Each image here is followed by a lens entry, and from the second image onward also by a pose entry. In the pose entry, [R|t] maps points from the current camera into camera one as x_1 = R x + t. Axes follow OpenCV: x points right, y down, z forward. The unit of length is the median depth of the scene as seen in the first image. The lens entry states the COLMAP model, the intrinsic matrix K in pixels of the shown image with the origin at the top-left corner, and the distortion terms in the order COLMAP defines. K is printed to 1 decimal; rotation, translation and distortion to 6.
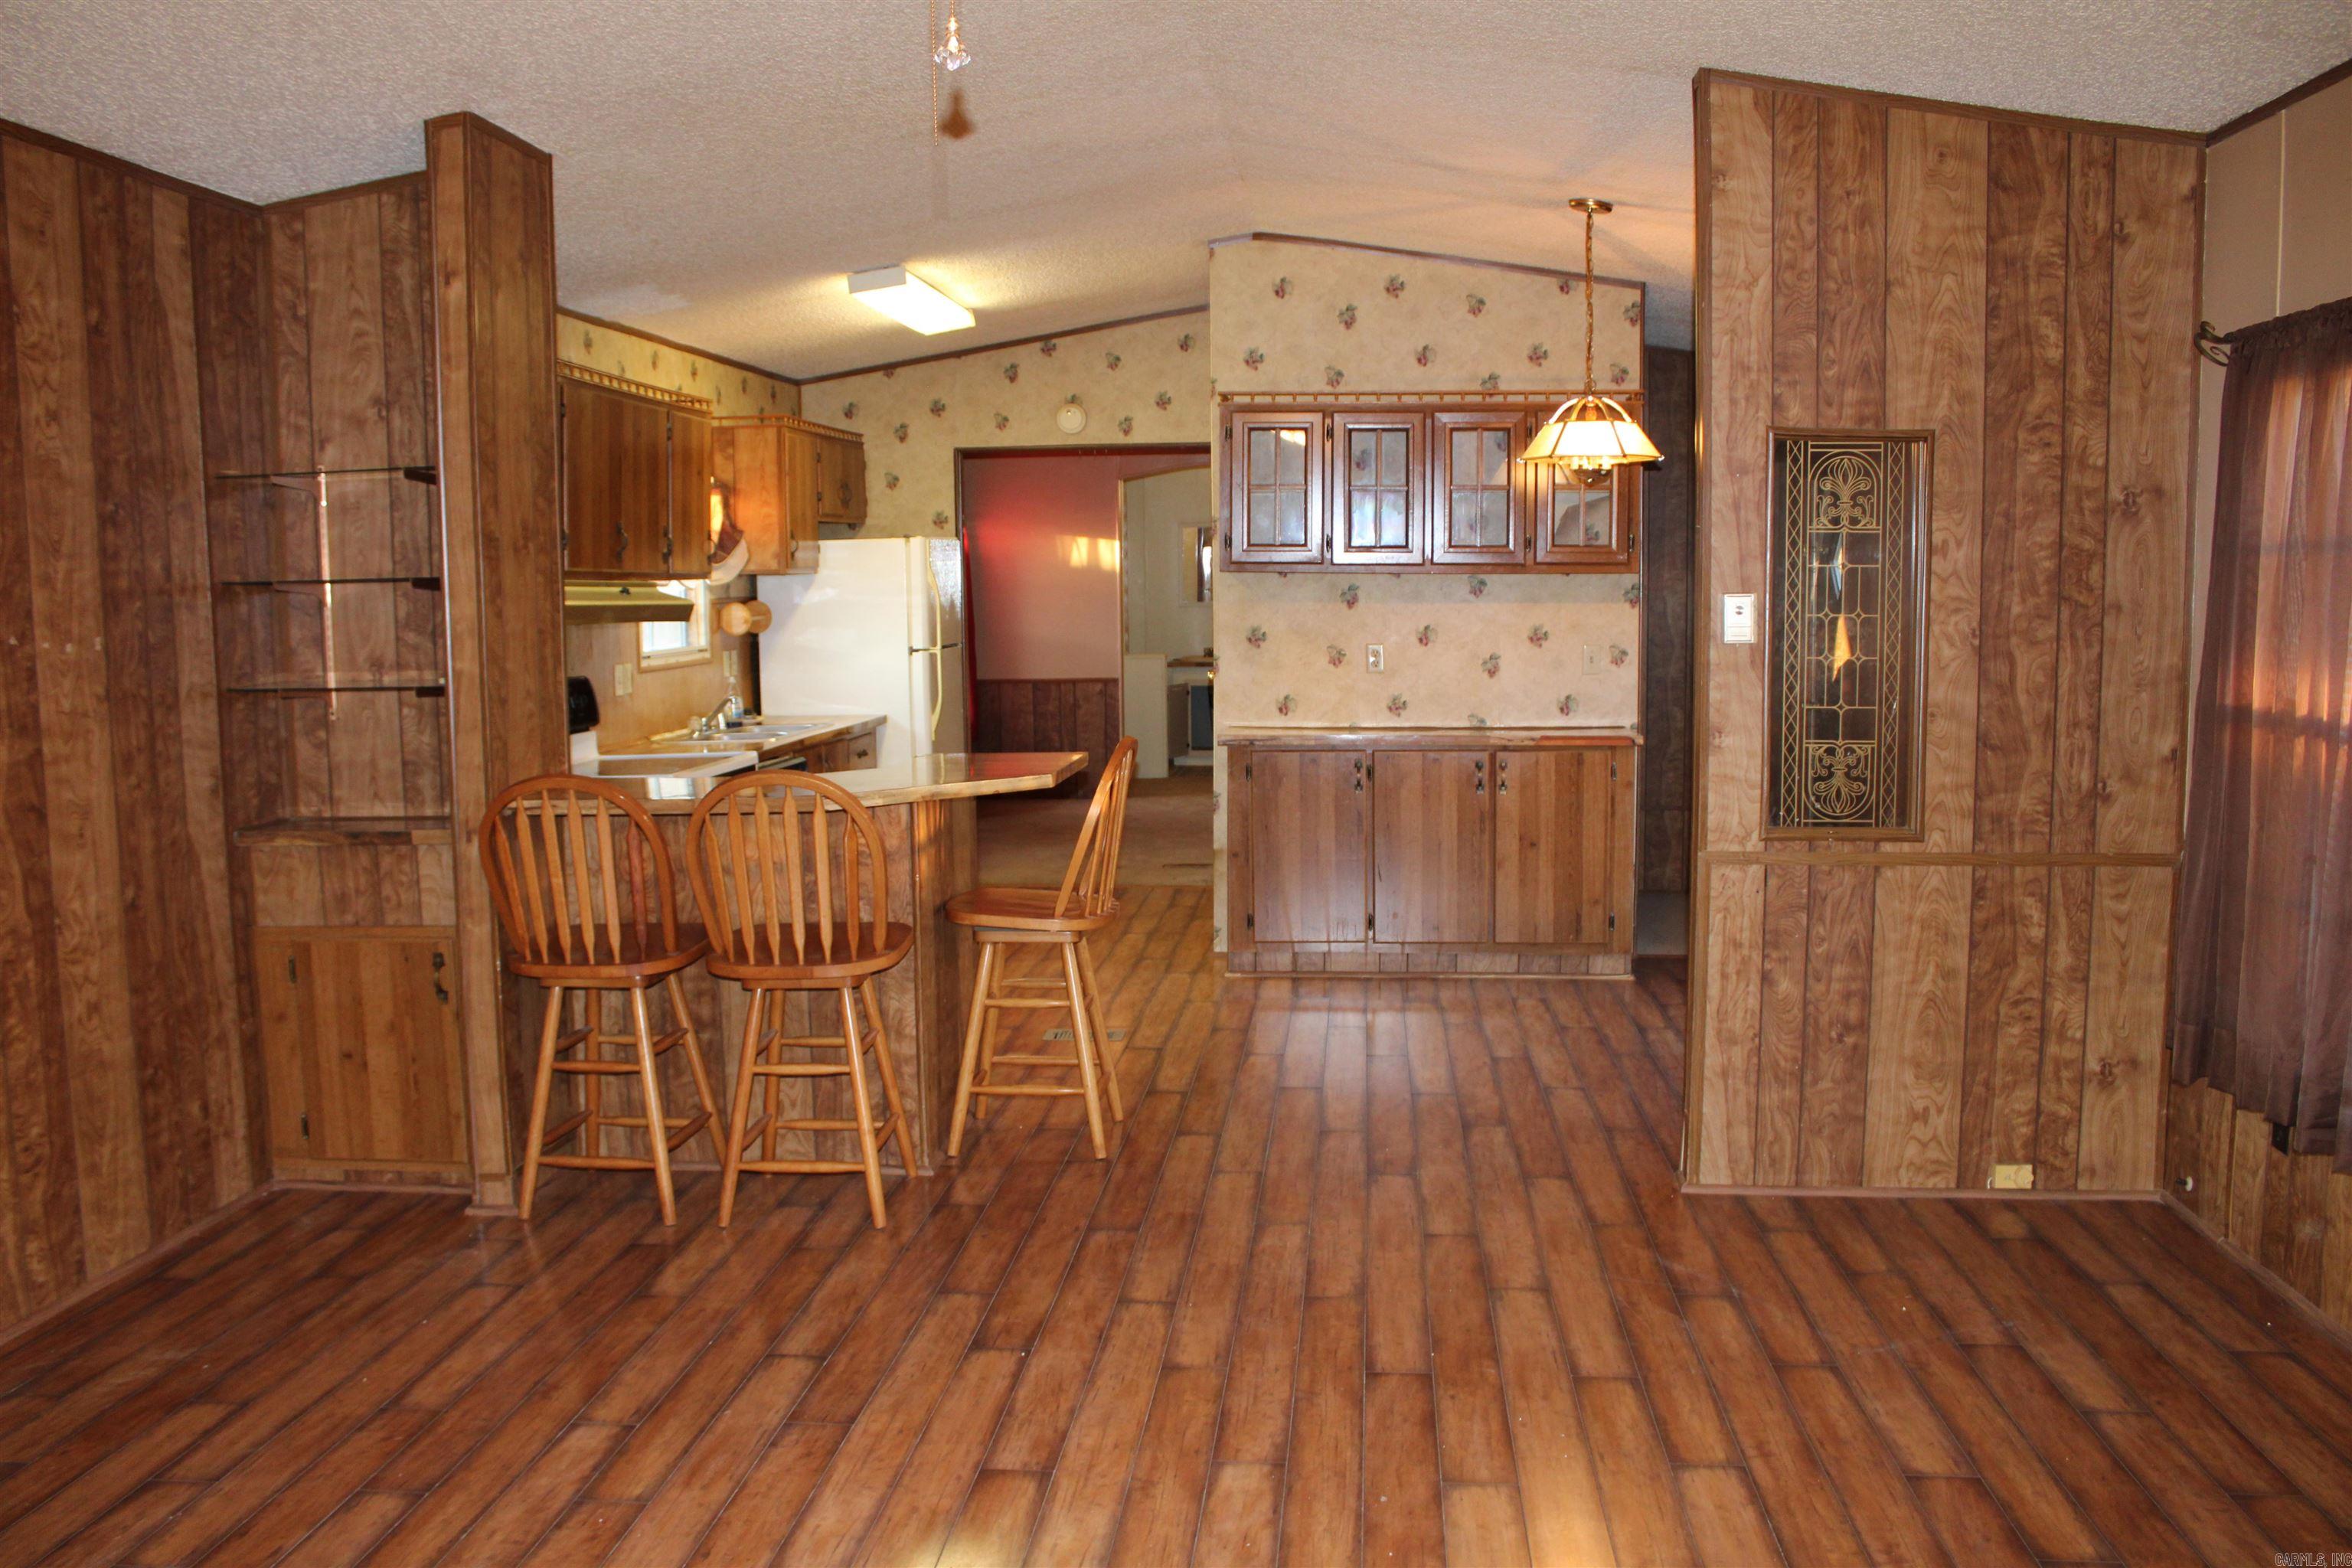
lens RADIAL K [[1946.4, 0, 1151.5], [0, 1946.4, 793.5], [0, 0, 1]] dist [-0.149582, 0.123814]
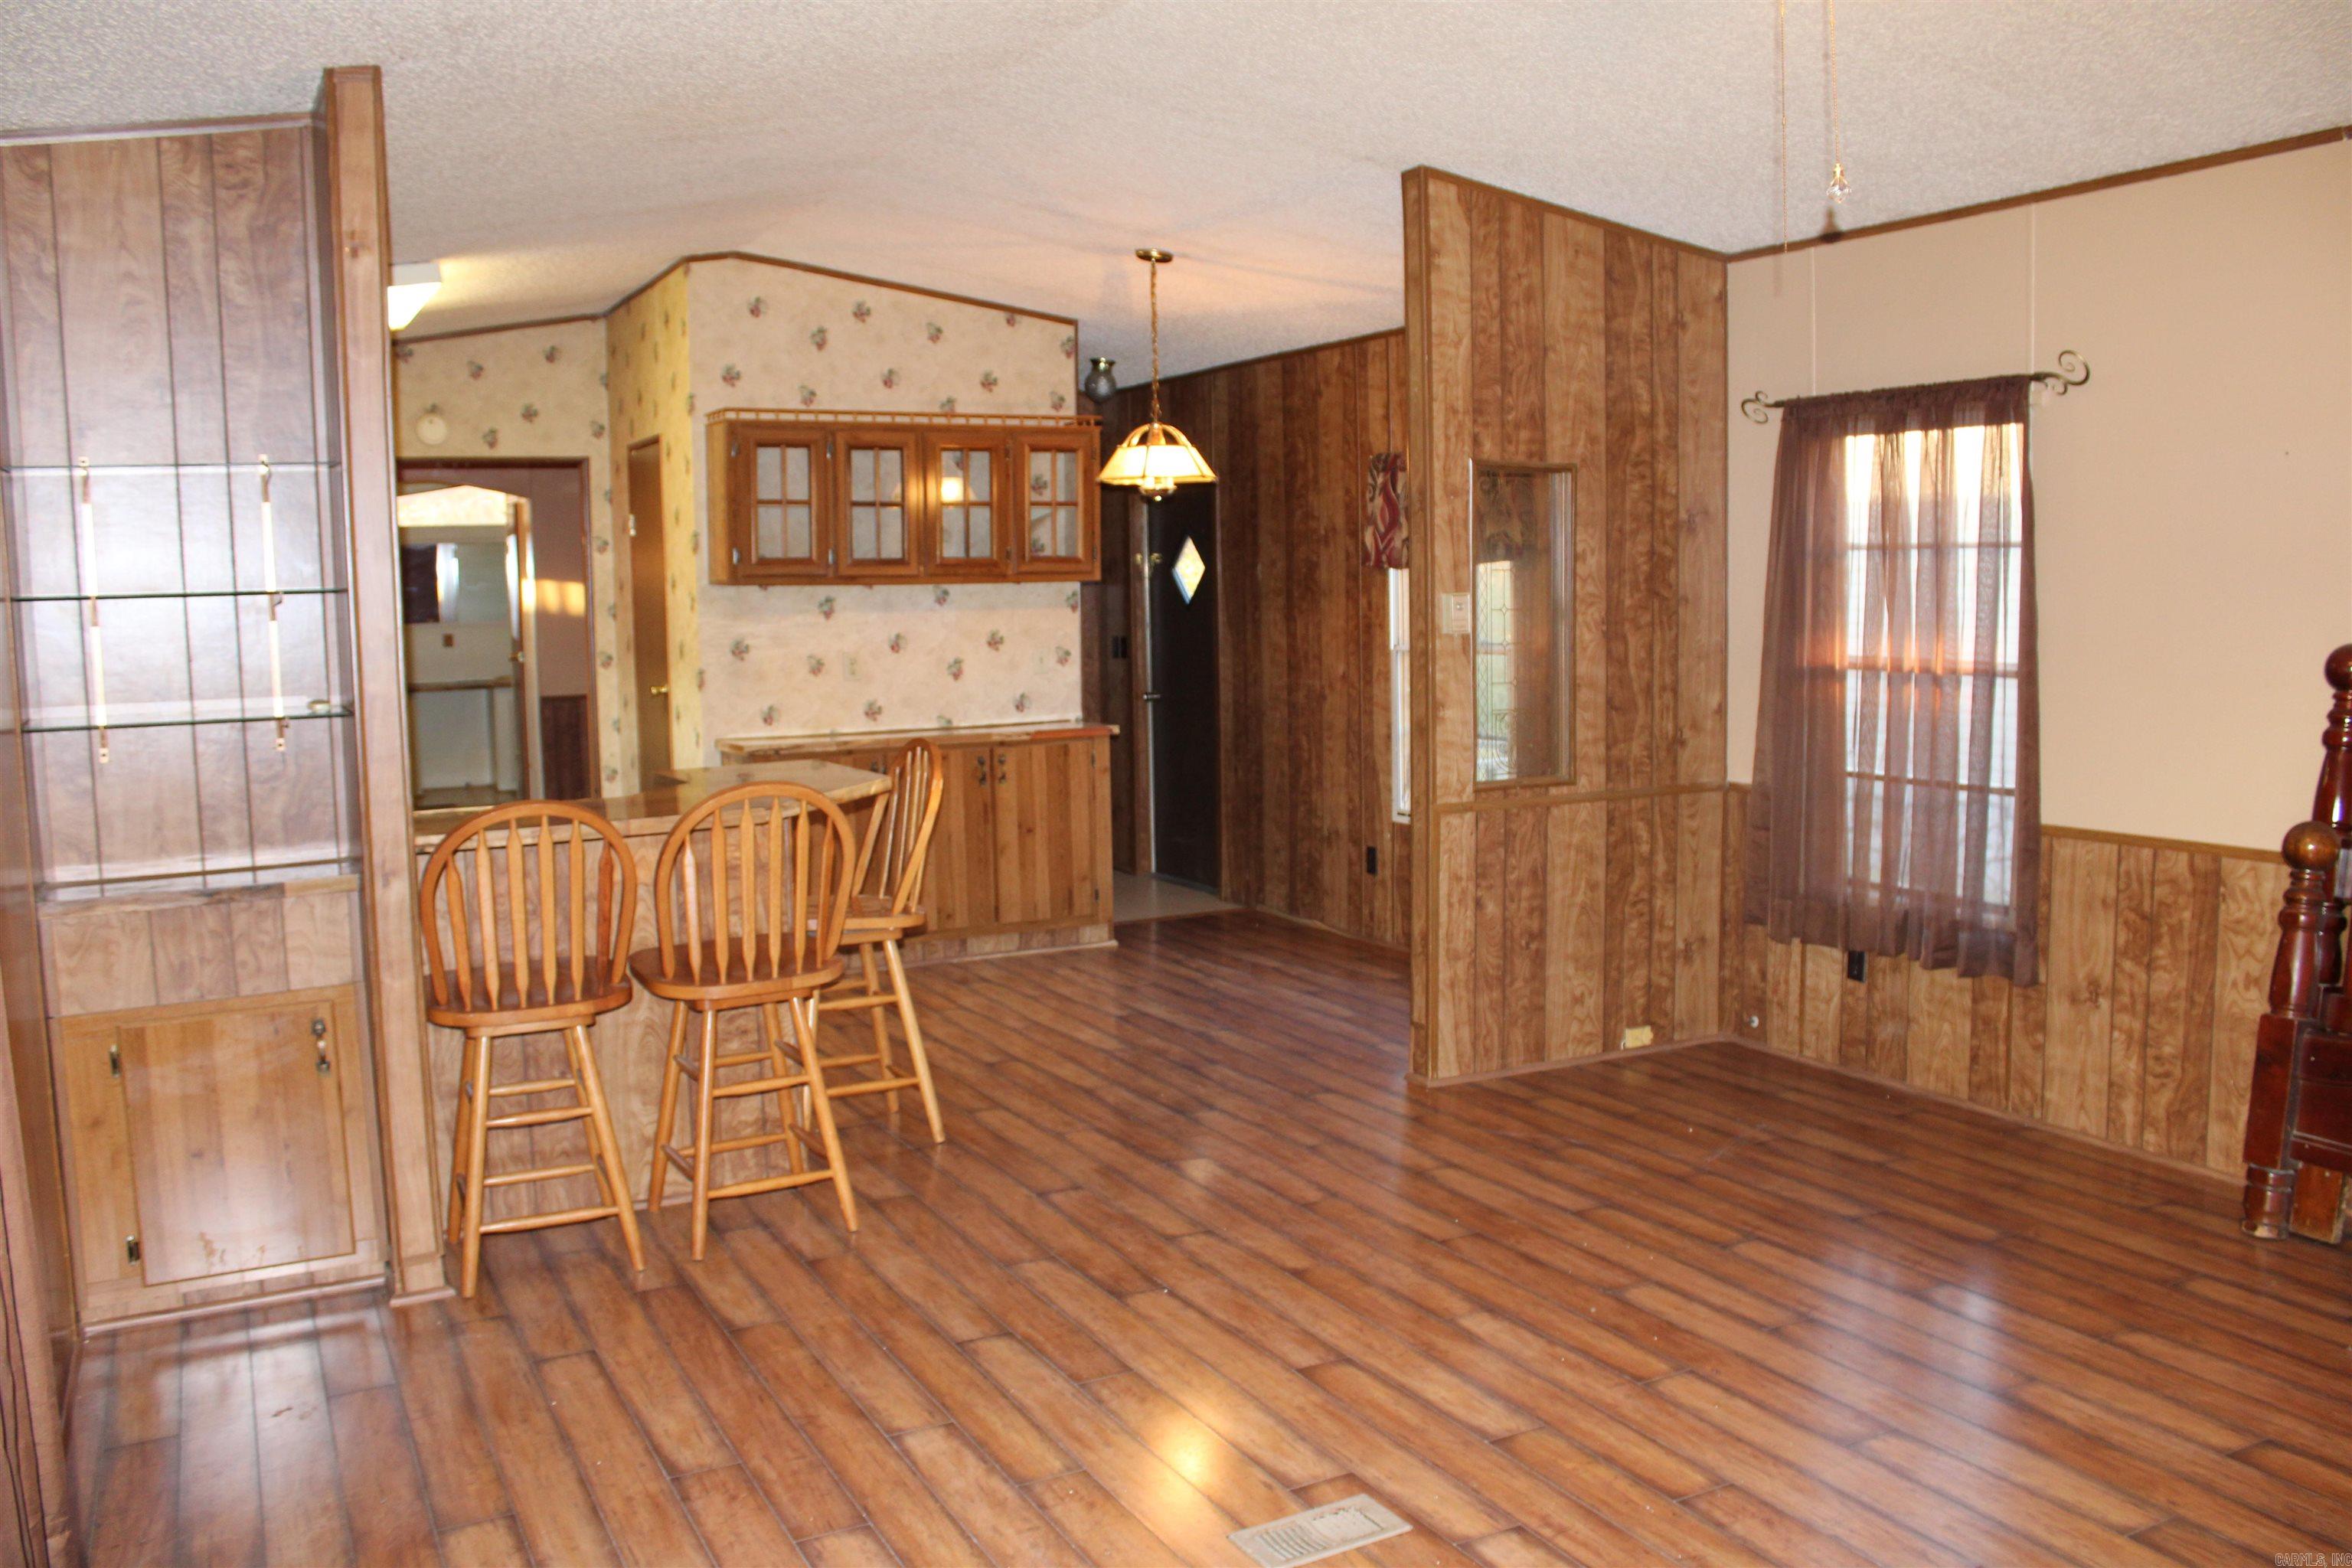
lens RADIAL K [[1946.4, 0, 1176.2], [0, 1946.4, 790.9], [0, 0, 1]] dist [-0.149582, 0.123814]
pose [[0.834044, -0.063370, 0.548046, -0.527756], [0.069216, 0.997551, 0.010008, -0.002037], [-0.547338, 0.029586, 0.836388, 0.058407]]
